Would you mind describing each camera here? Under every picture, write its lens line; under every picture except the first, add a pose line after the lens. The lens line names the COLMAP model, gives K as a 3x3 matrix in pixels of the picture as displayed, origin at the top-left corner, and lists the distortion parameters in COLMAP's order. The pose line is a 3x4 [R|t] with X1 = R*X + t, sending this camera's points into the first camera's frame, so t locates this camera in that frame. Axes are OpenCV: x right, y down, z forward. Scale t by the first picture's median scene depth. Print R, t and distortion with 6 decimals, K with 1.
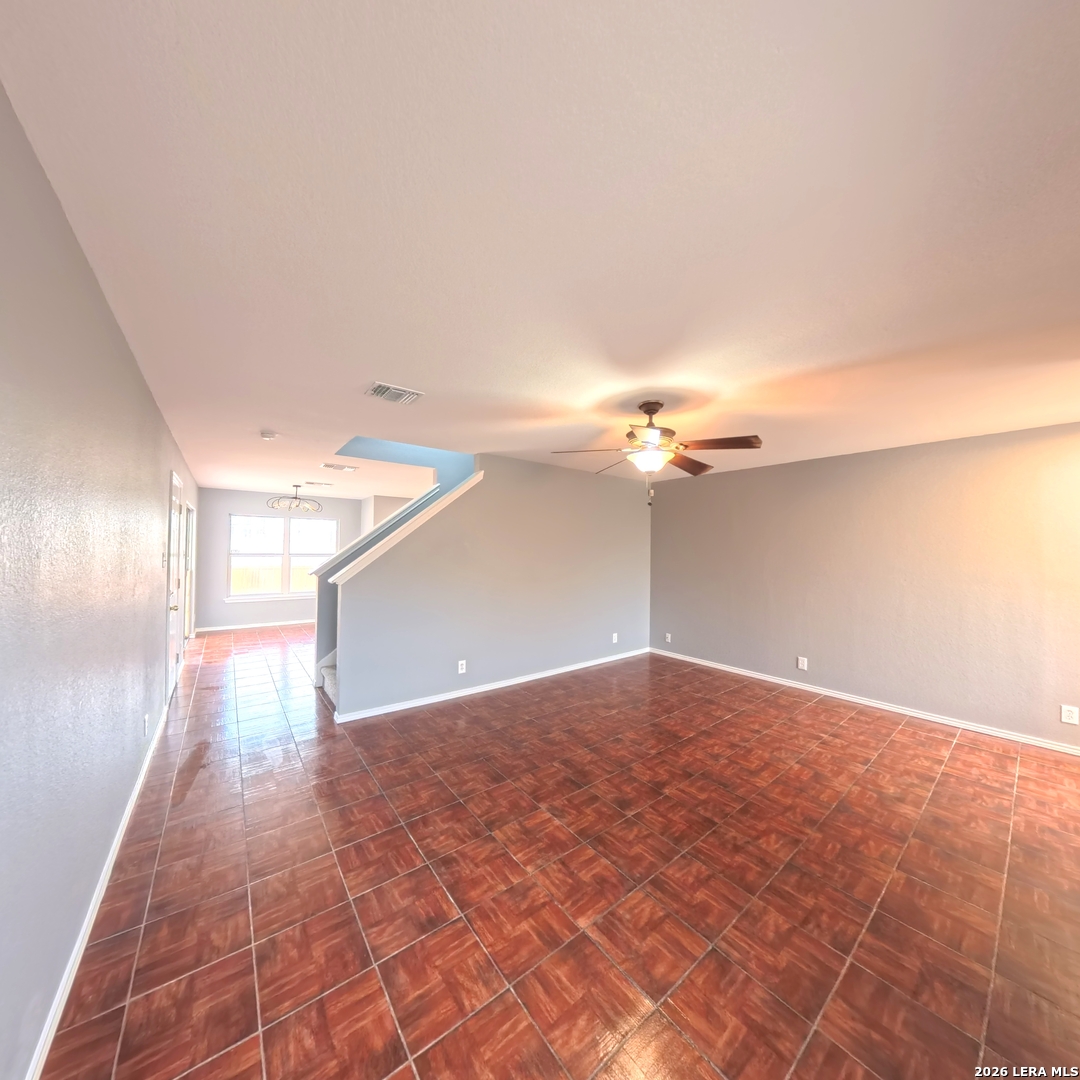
lens RADIAL K [[405.1, 0, 540.0], [0, 405.1, 540.0], [0, 0, 1]] dist [-0.025966, 0.000778]
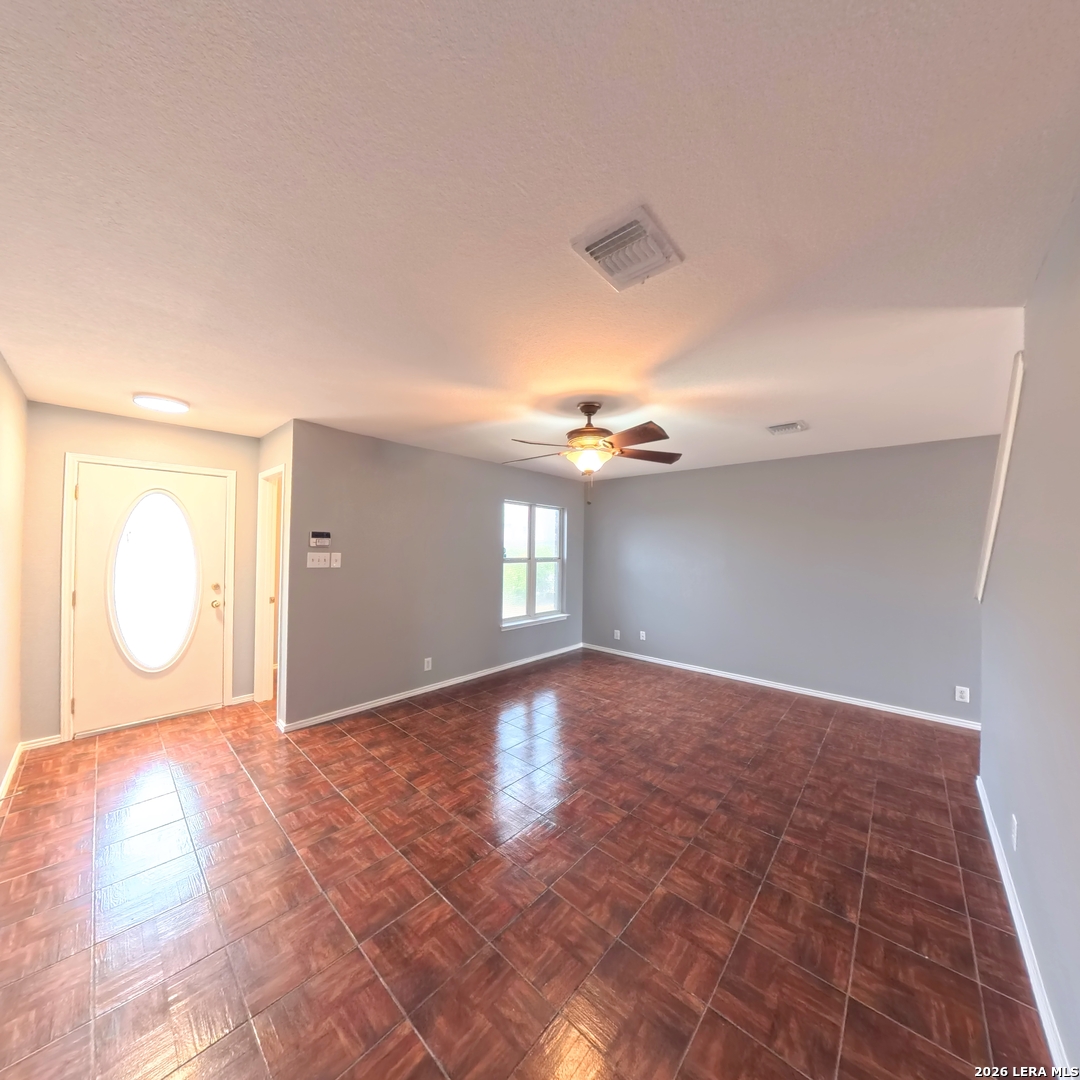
lens RADIAL K [[405.1, 0, 540.0], [0, 405.1, 540.0], [0, 0, 1]] dist [-0.025966, 0.000778]
pose [[-0.984923, -0.027818, -0.170740, 0.566158], [-0.021207, 0.998958, -0.040423, 0.048149], [0.171687, -0.036193, -0.984487, 1.981979]]
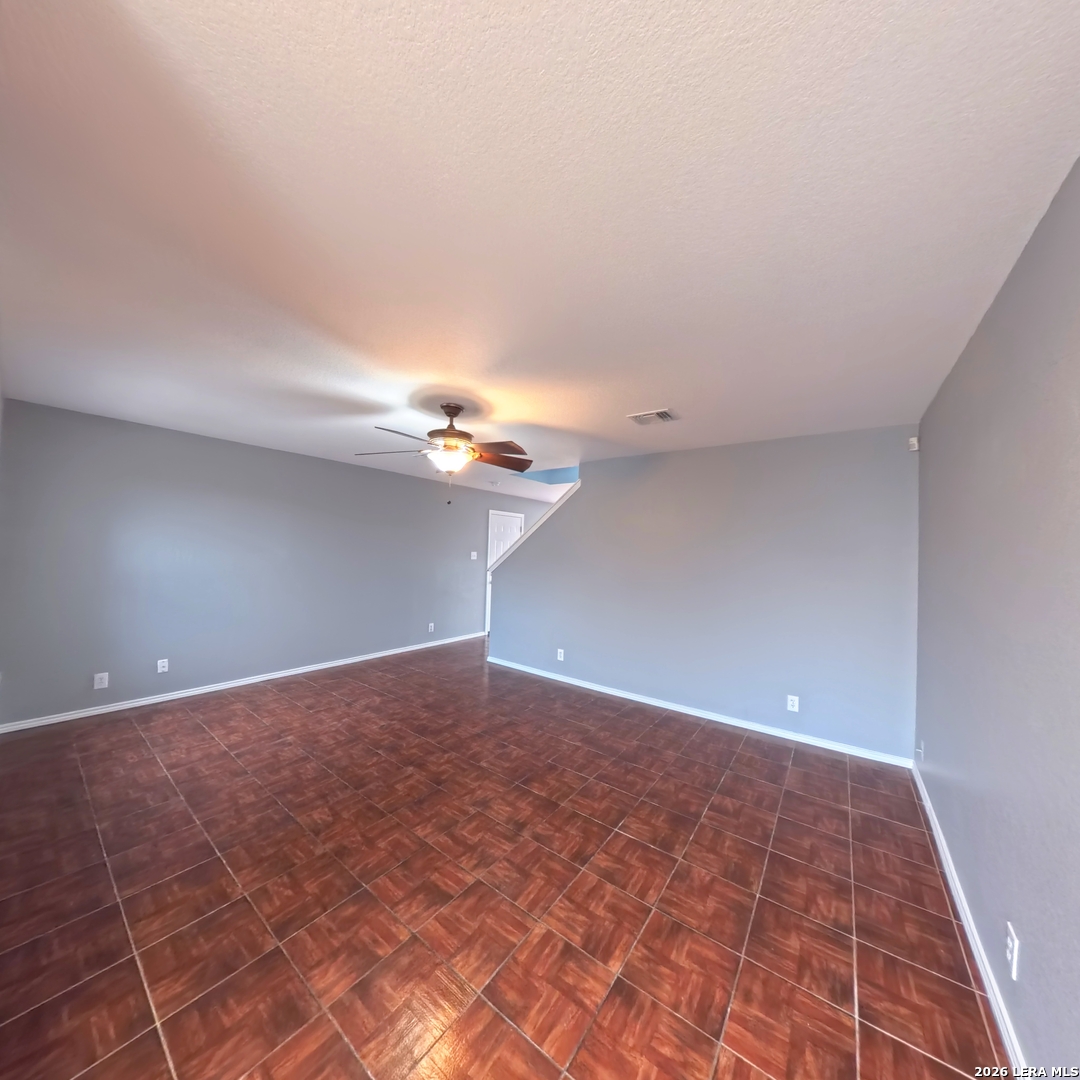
lens RADIAL K [[405.1, 0, 540.0], [0, 405.1, 540.0], [0, 0, 1]] dist [-0.025966, 0.000778]
pose [[0.267937, -0.026509, -0.963072, 1.340047], [-0.007276, 0.999537, -0.029537, 0.036388], [0.963409, 0.014922, 0.267620, 0.947992]]
